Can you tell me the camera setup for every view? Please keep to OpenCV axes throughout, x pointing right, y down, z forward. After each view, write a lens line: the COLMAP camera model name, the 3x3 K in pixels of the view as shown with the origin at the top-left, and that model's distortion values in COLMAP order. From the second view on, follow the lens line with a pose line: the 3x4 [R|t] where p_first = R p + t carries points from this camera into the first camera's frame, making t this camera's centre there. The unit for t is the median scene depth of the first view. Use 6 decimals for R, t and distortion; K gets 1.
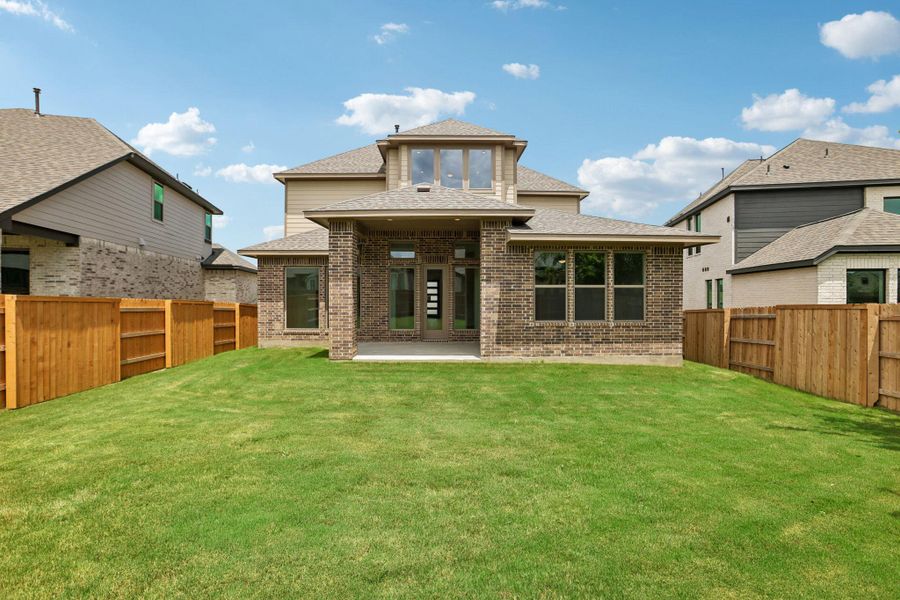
lens RADIAL K [[405.8, 0, 450.0], [0, 405.8, 300.0], [0, 0, 1]] dist [-0.057025, 0.022999]
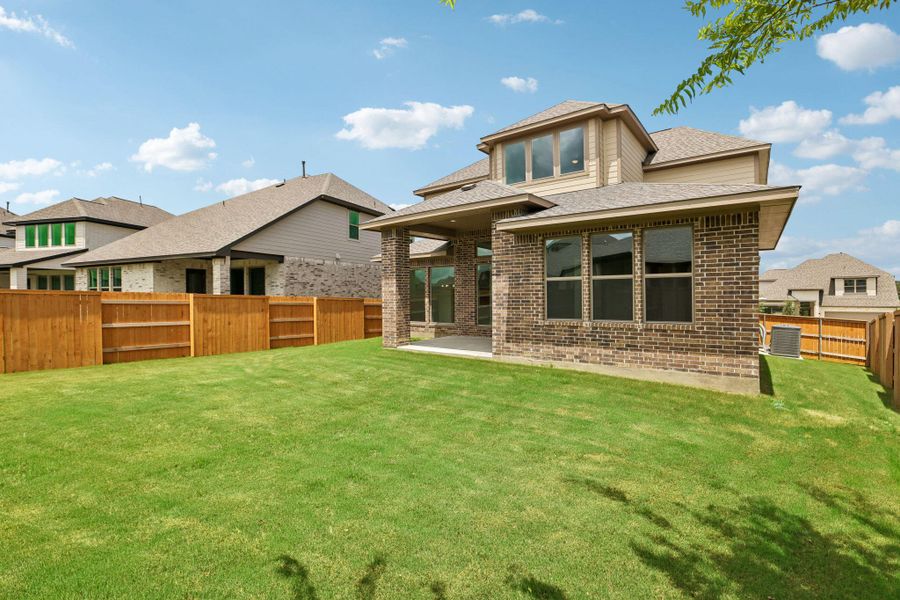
lens RADIAL K [[405.8, 0, 450.0], [0, 405.8, 300.0], [0, 0, 1]] dist [-0.057025, 0.022999]
pose [[0.783717, -0.000526, -0.621118, 0.590845], [0.001502, 0.999998, 0.001048, 0.009770], [0.621117, -0.001754, 0.783716, 0.185017]]
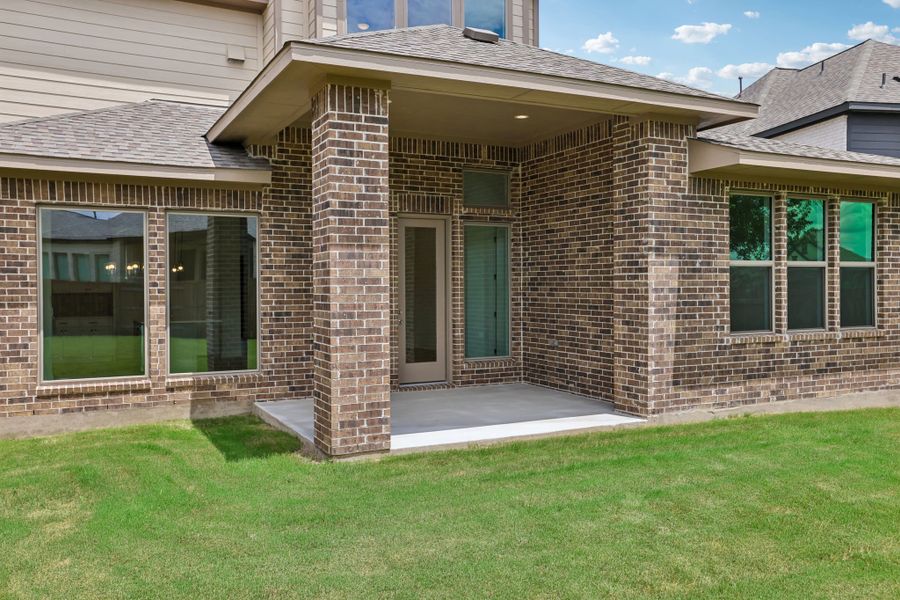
lens RADIAL K [[734.9, 0, 450.0], [0, 734.9, 300.0], [0, 0, 1]] dist [0.020933, 0.010386]
pose [[0.899996, -0.014388, 0.435661, -0.487851], [0.013644, 0.999895, 0.004835, 0.001969], [-0.435685, 0.001593, 0.900098, 0.340971]]
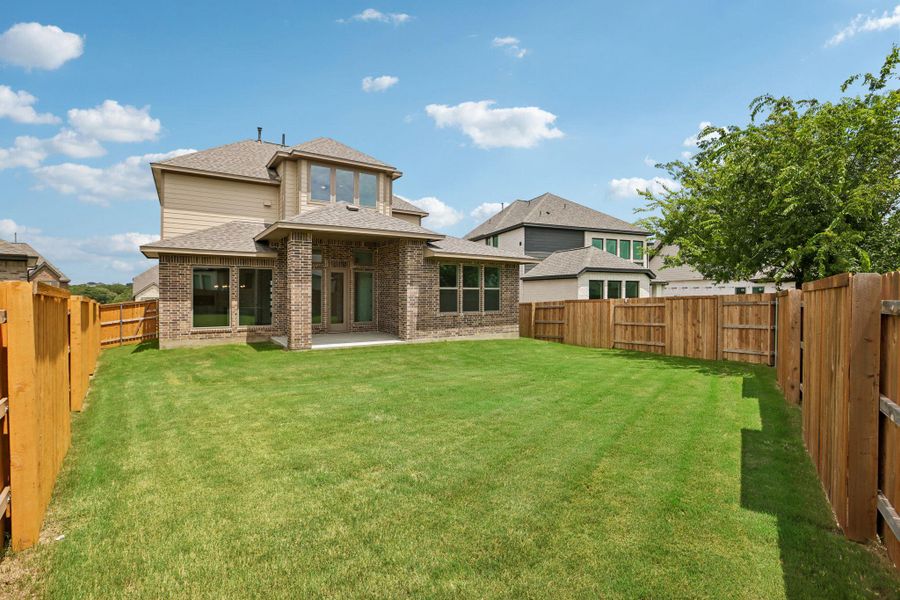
lens RADIAL K [[405.8, 0, 450.0], [0, 405.8, 300.0], [0, 0, 1]] dist [-0.057025, 0.022999]
pose [[0.841726, -0.007437, 0.539854, -0.533752], [0.003978, 0.999963, 0.007574, -0.003526], [-0.539891, -0.004228, 0.841724, -0.225330]]
